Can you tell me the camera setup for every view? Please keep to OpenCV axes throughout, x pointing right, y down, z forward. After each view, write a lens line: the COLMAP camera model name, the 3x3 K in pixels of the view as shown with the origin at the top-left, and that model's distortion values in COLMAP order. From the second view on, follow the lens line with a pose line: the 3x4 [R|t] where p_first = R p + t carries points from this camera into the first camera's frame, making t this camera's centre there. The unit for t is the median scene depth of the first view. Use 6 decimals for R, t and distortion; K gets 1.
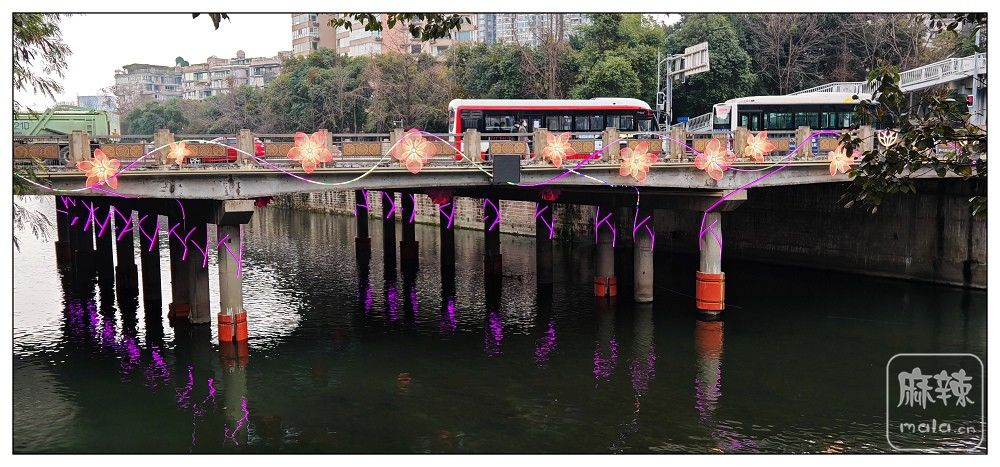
lens RADIAL K [[838.7, 0, 497.3], [0, 838.7, 236.2], [0, 0, 1]] dist [0.019542, 0.000472]
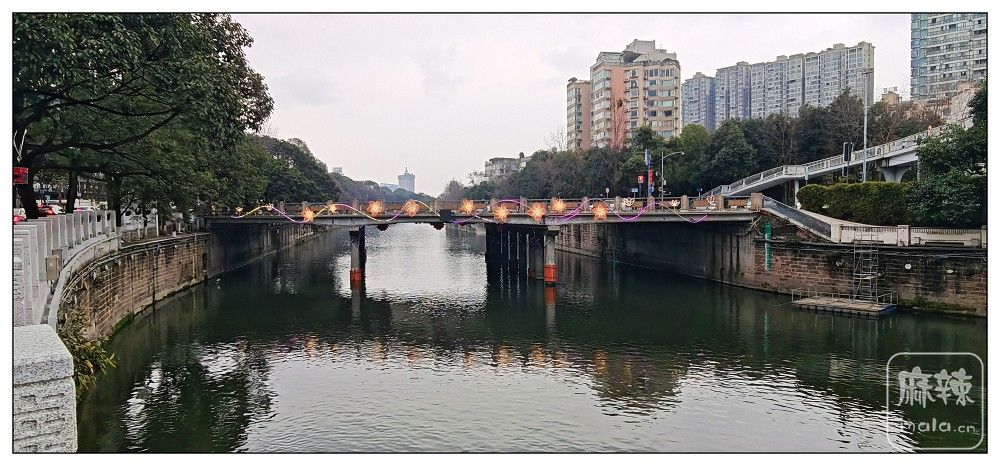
lens RADIAL K [[609.2, 0, 503.6], [0, 609.2, 228.6], [0, 0, 1]] dist [-0.007709, -0.003429]
pose [[0.901052, 0.012990, -0.433516, 0.843447], [-0.043999, 0.997132, -0.061572, 0.054259], [0.431473, 0.074554, 0.899040, -0.464533]]
